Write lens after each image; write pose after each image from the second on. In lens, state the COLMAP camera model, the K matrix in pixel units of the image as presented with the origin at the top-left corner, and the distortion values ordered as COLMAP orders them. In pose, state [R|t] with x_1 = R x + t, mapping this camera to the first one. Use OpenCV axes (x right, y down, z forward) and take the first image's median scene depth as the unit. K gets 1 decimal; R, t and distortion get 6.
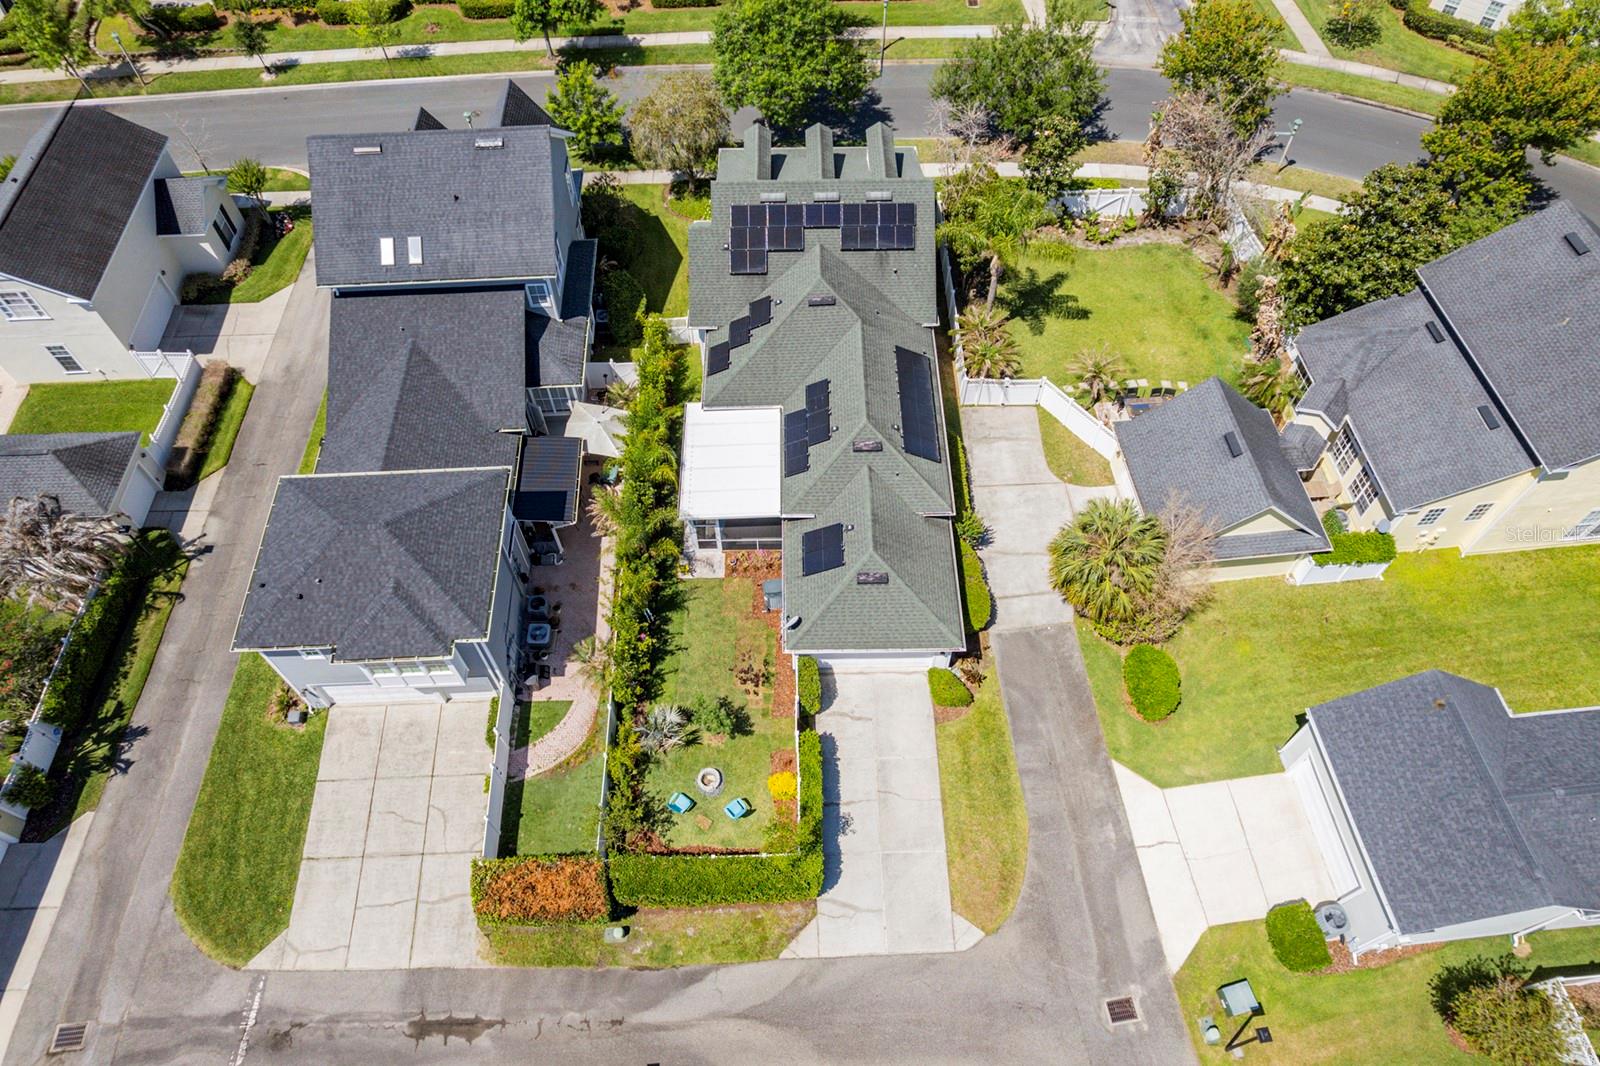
lens RADIAL K [[1038.8, 0, 800.0], [0, 1038.8, 533.0], [0, 0, 1]] dist [-0.107573, 0.108182]
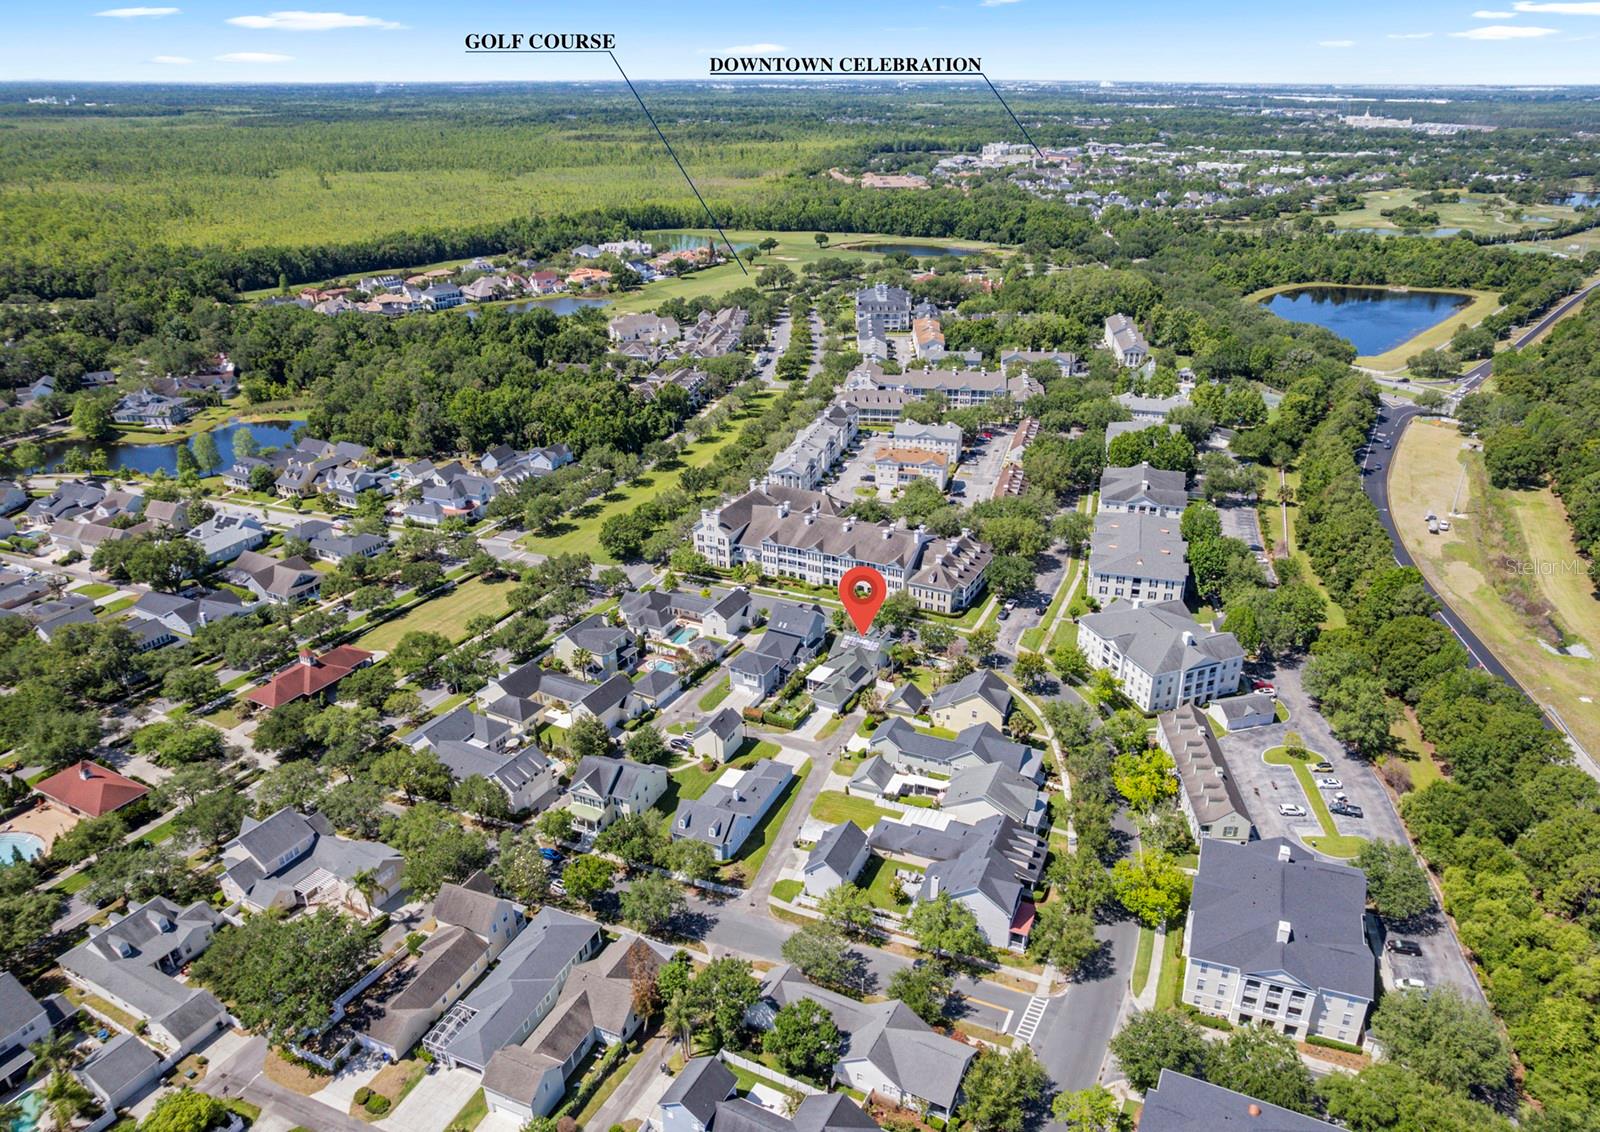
lens RADIAL K [[1085.5, 0, 800.0], [0, 1085.5, 566.0], [0, 0, 1]] dist [-0.000133, -0.000017]
pose [[0.859893, 0.197109, -0.470885, 2.433703], [-0.411798, 0.812981, -0.411685, 1.877069], [0.301674, 0.547914, 0.780245, -3.762584]]
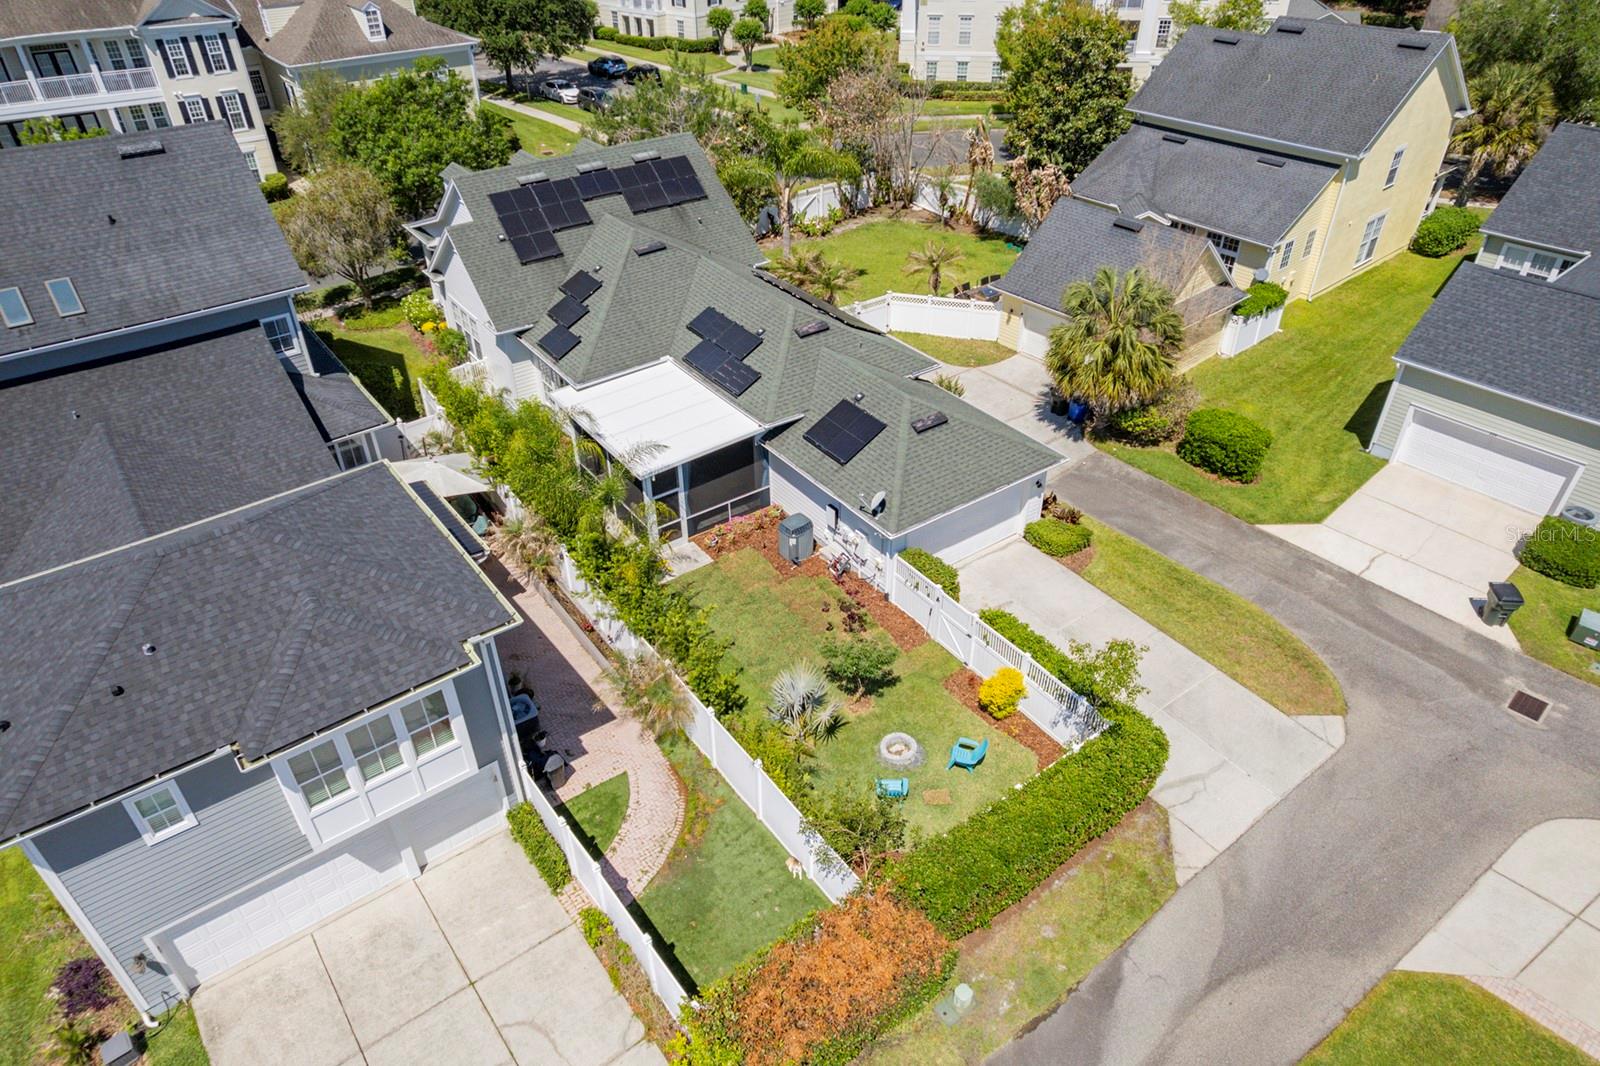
lens RADIAL K [[1038.8, 0, 800.0], [0, 1038.8, 533.0], [0, 0, 1]] dist [-0.107573, 0.108182]
pose [[0.818687, -0.332273, 0.468345, -0.379975], [0.475411, 0.849639, -0.228251, 0.234529], [-0.322082, 0.409523, 0.853554, 0.405998]]
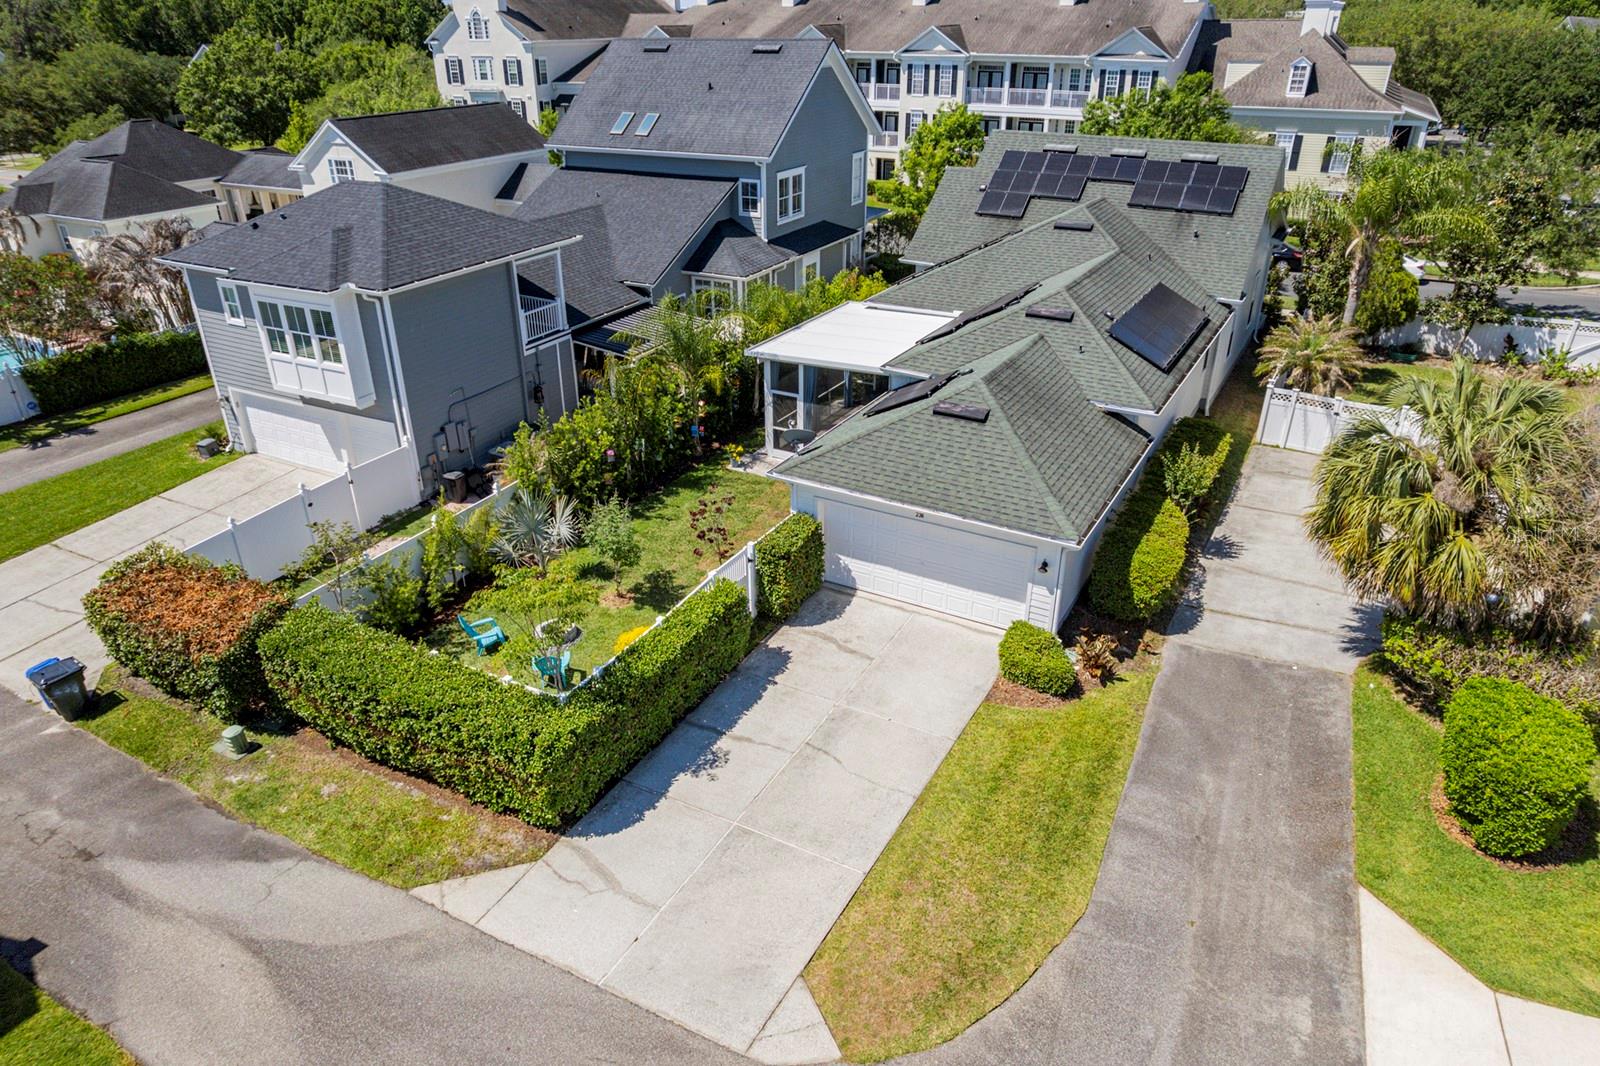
lens RADIAL K [[1038.8, 0, 800.0], [0, 1038.8, 533.0], [0, 0, 1]] dist [-0.107573, 0.108182]
pose [[0.861733, 0.231375, -0.451532, 0.257031], [-0.419704, 0.825123, -0.378180, 0.339419], [0.285068, 0.515400, 0.808145, 0.540508]]
